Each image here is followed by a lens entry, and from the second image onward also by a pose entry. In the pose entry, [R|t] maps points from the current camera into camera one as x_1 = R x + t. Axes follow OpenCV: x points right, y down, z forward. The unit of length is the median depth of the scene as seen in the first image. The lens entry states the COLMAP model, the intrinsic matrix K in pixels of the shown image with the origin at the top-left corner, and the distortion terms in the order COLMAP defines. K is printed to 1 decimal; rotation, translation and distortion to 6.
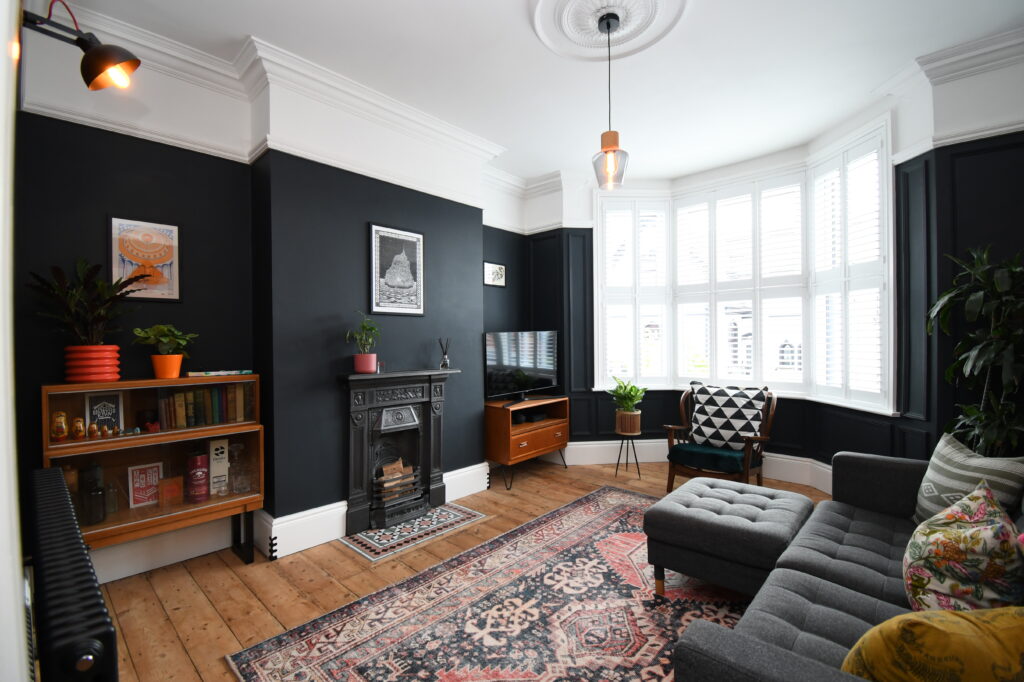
lens RADIAL K [[448.8, 0, 514.9], [0, 448.8, 340.2], [0, 0, 1]] dist [0.022524, -0.027526]
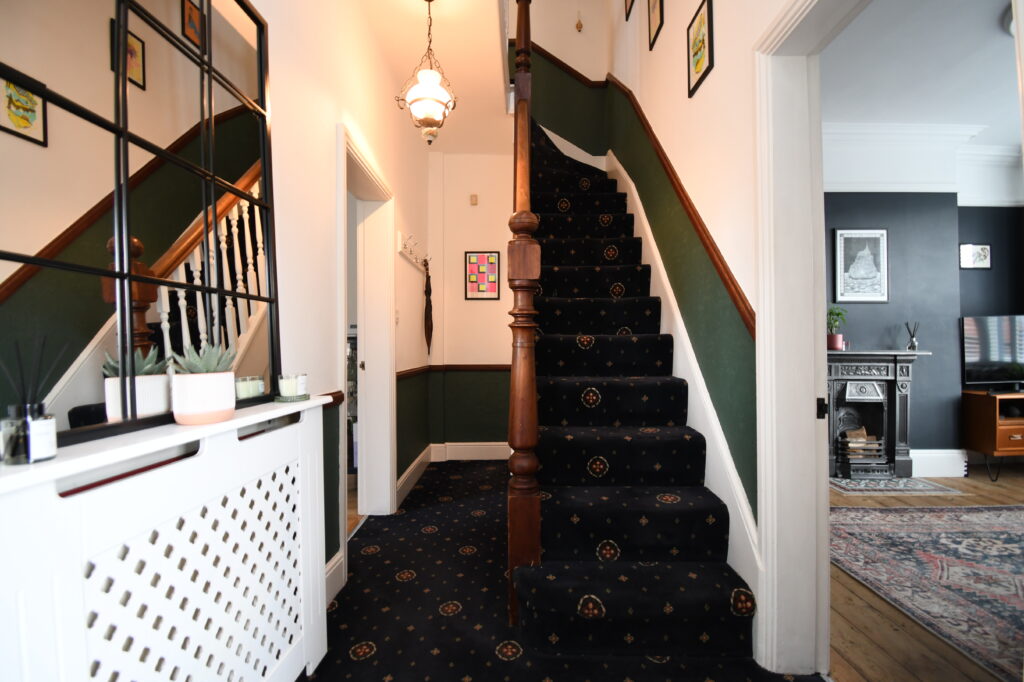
lens RADIAL K [[455.8, 0, 512.0], [0, 455.8, 341.0], [0, 0, 1]] dist [-0.001171, -0.014869]
pose [[0.657664, -0.003183, -0.753304, 0.028917], [-0.005302, 0.999947, -0.008854, 0.059812], [0.753292, 0.009817, 0.657613, -0.462877]]
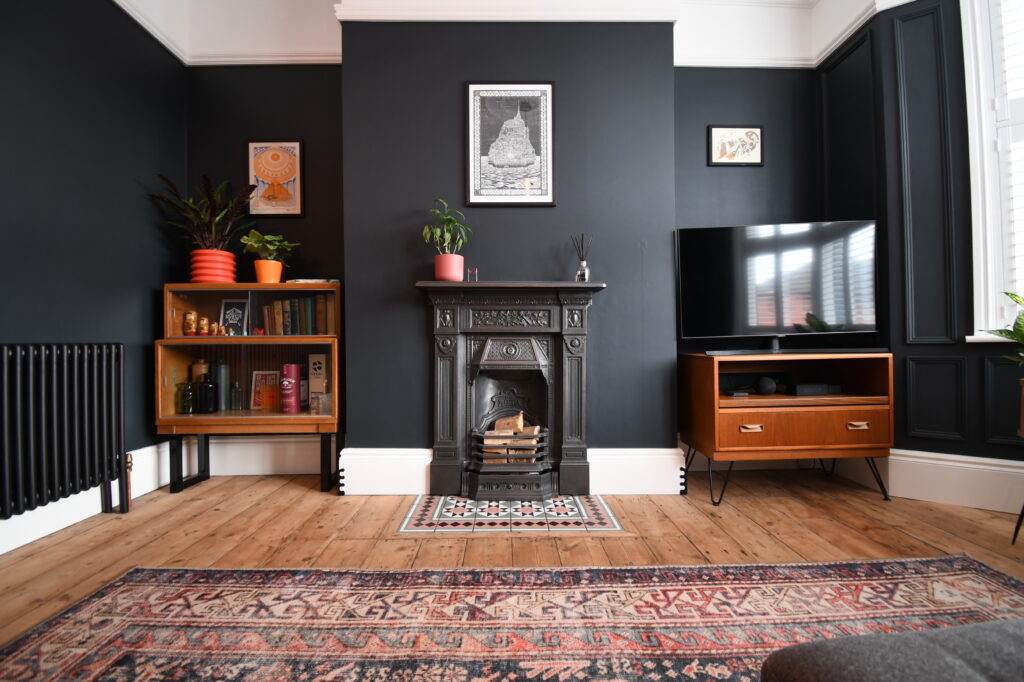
lens RADIAL K [[448.8, 0, 514.9], [0, 448.8, 340.2], [0, 0, 1]] dist [0.022524, -0.027526]
pose [[0.689465, -0.002077, -0.724316, 0.260286], [0.000289, 0.999997, -0.002592, 0.159015], [0.724319, 0.001578, 0.689464, 0.530211]]
